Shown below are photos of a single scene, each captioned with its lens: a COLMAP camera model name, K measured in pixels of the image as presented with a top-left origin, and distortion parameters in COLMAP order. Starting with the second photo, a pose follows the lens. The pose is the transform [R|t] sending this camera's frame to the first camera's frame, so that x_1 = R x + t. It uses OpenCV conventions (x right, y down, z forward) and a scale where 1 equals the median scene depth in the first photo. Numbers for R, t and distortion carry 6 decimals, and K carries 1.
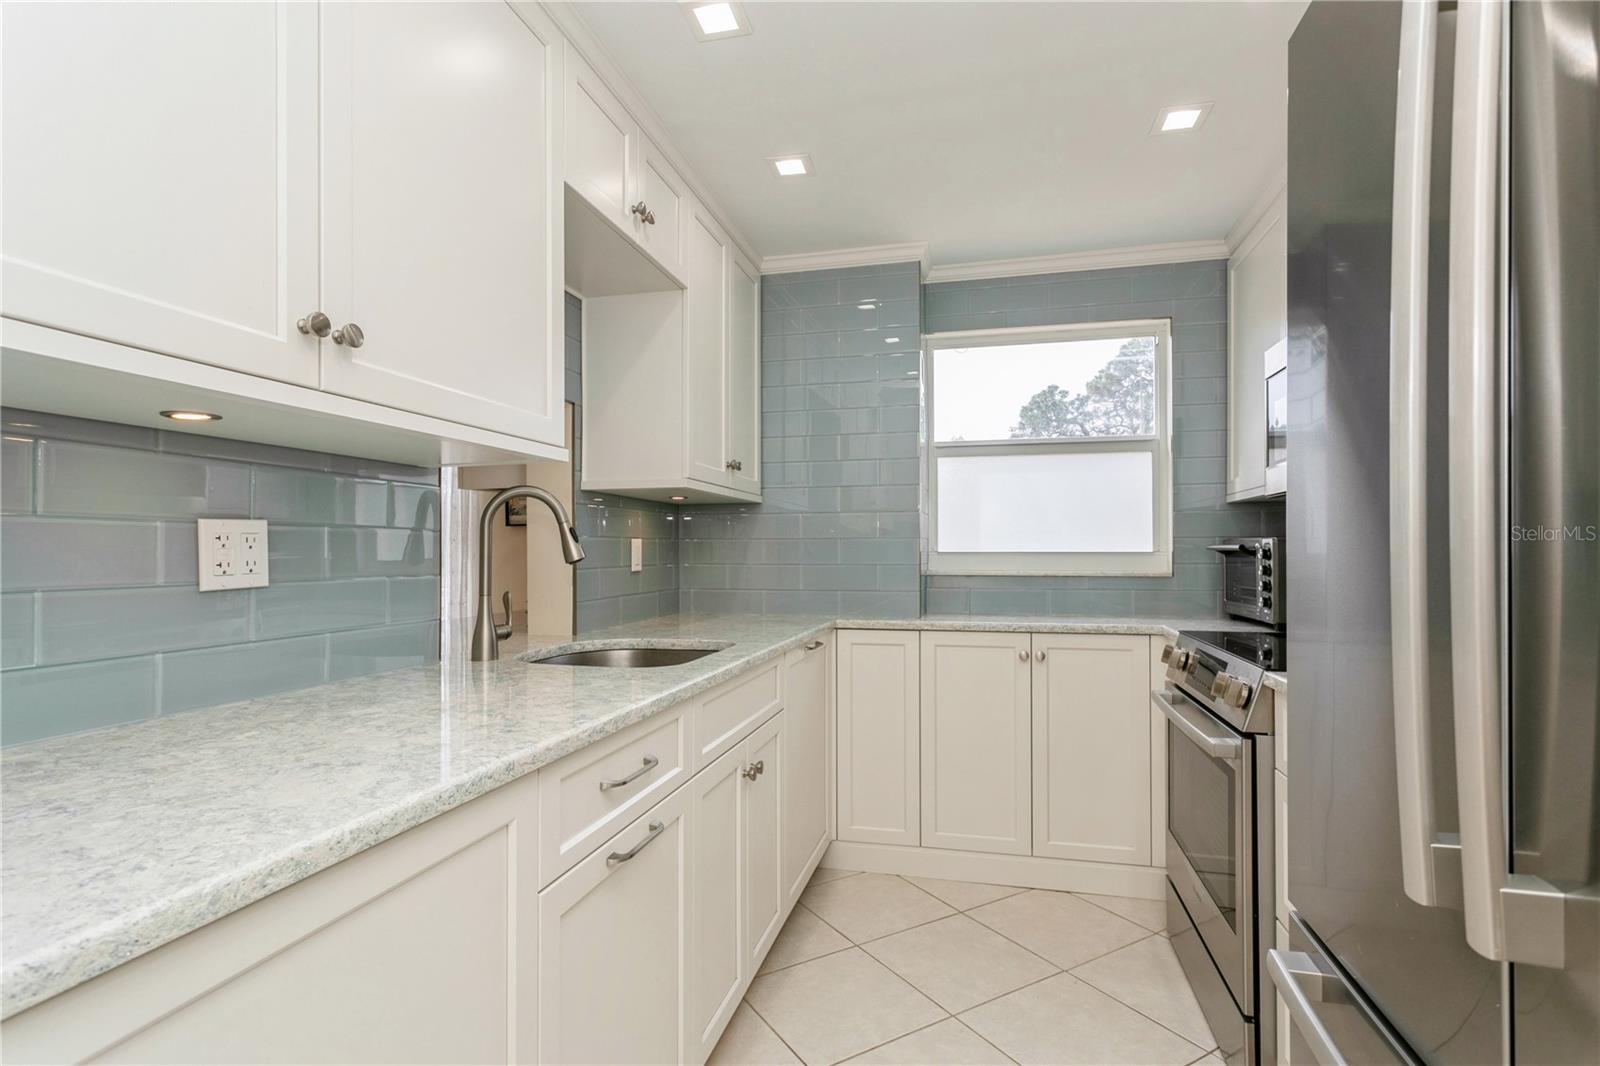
lens RADIAL K [[774.4, 0, 802.2], [0, 774.4, 539.6], [0, 0, 1]] dist [0.006349, 0.001216]
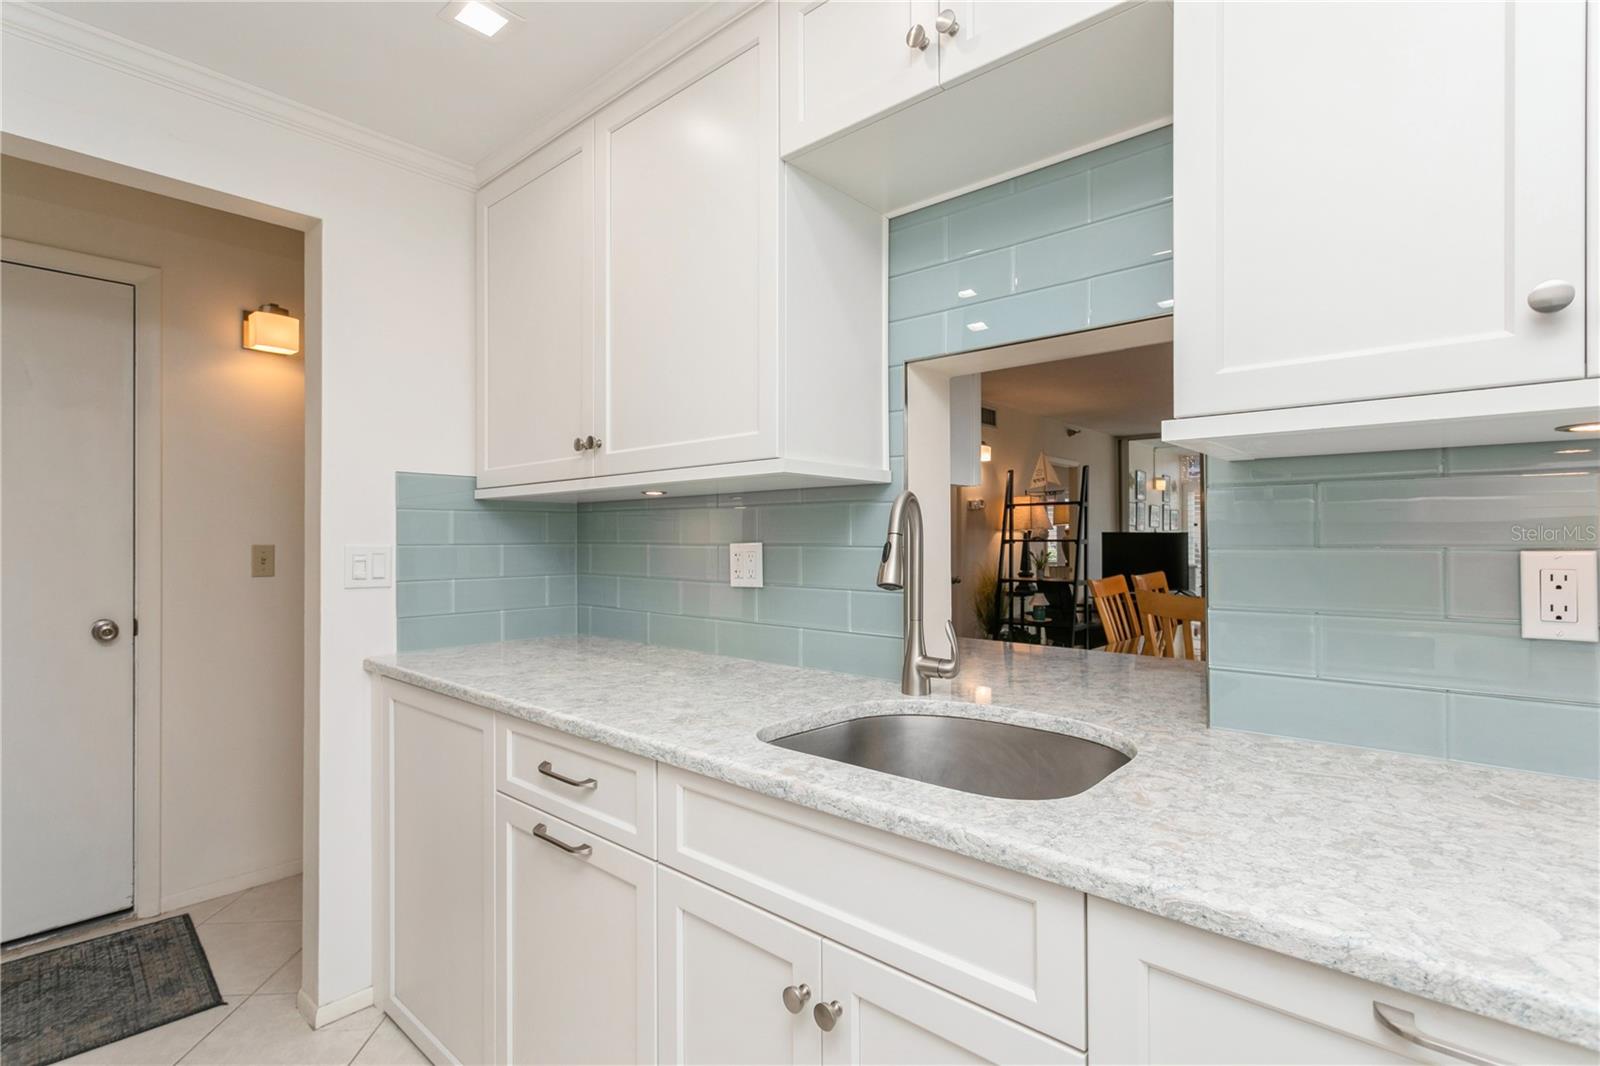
lens RADIAL K [[774.4, 0, 802.2], [0, 774.4, 539.6], [0, 0, 1]] dist [0.006349, 0.001216]
pose [[-0.468033, 0.003769, -0.883703, 0.318769], [0.015644, 0.999870, -0.004021, -0.013029], [0.883573, -0.015707, -0.468031, 0.976972]]
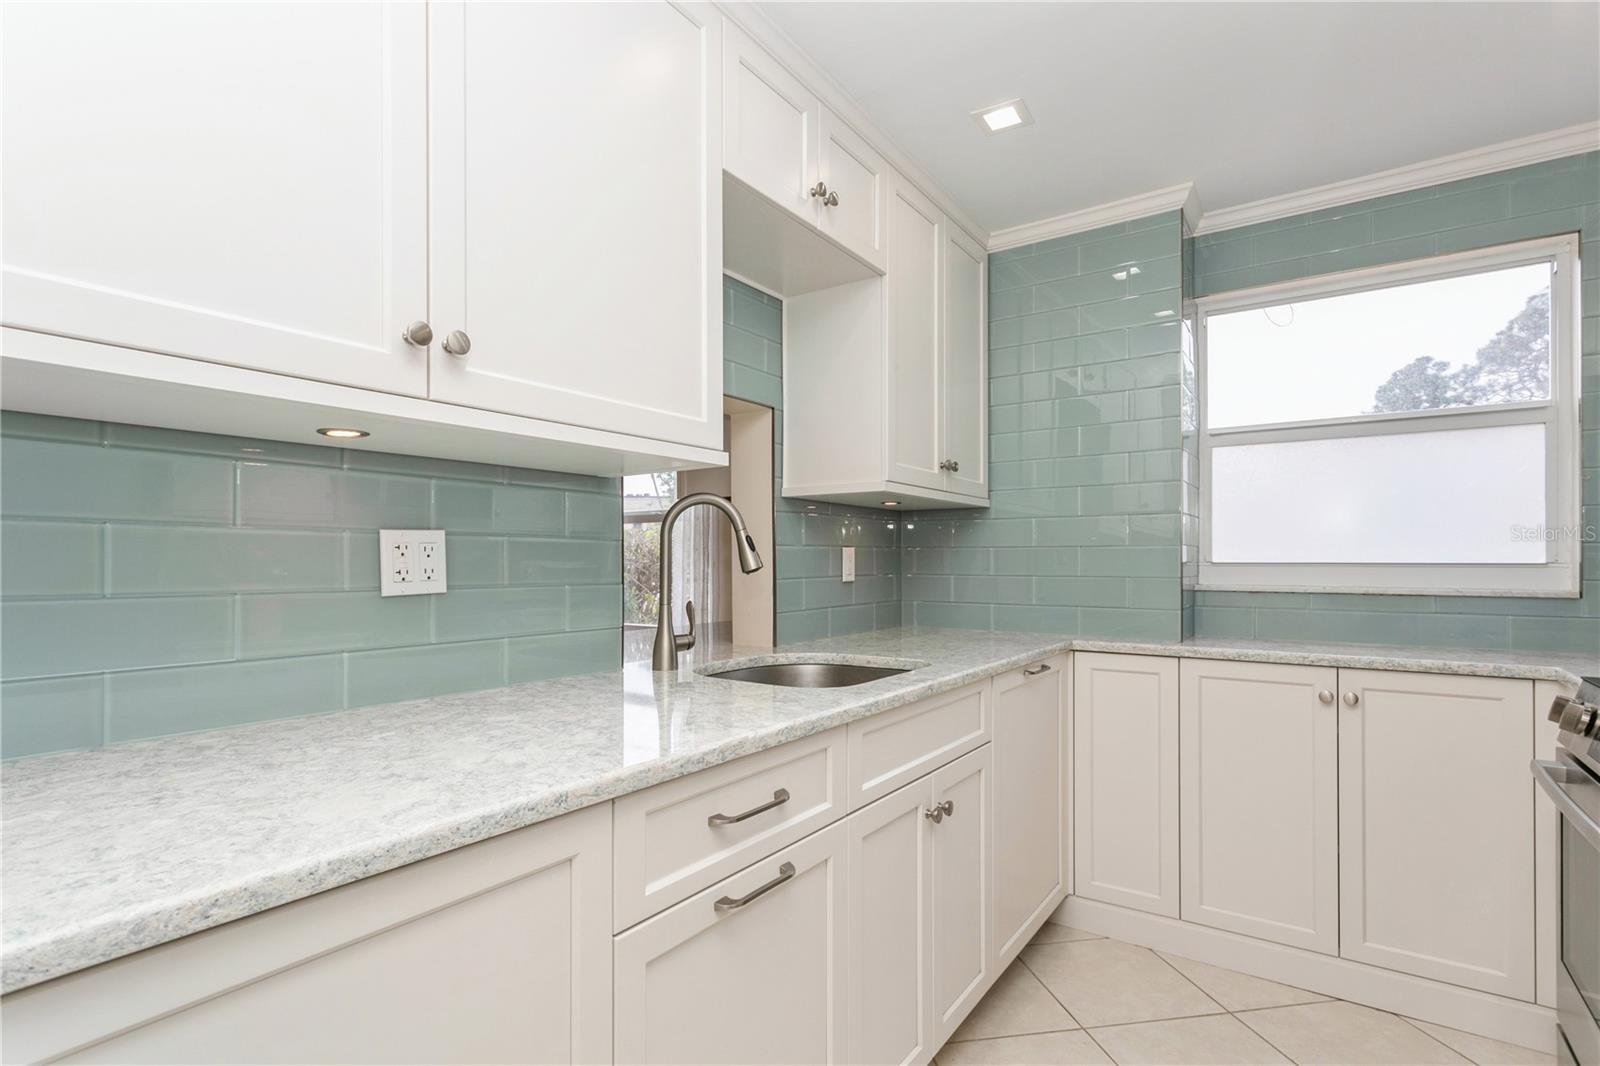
lens RADIAL K [[776.9, 0, 801.9], [0, 776.9, 554.9], [0, 0, 1]] dist [0.005685, 0.000332]
pose [[0.934743, -0.000243, -0.355325, 0.081587], [0.002974, 0.999970, 0.007138, 0.001173], [0.355313, -0.007729, 0.934715, 0.098700]]
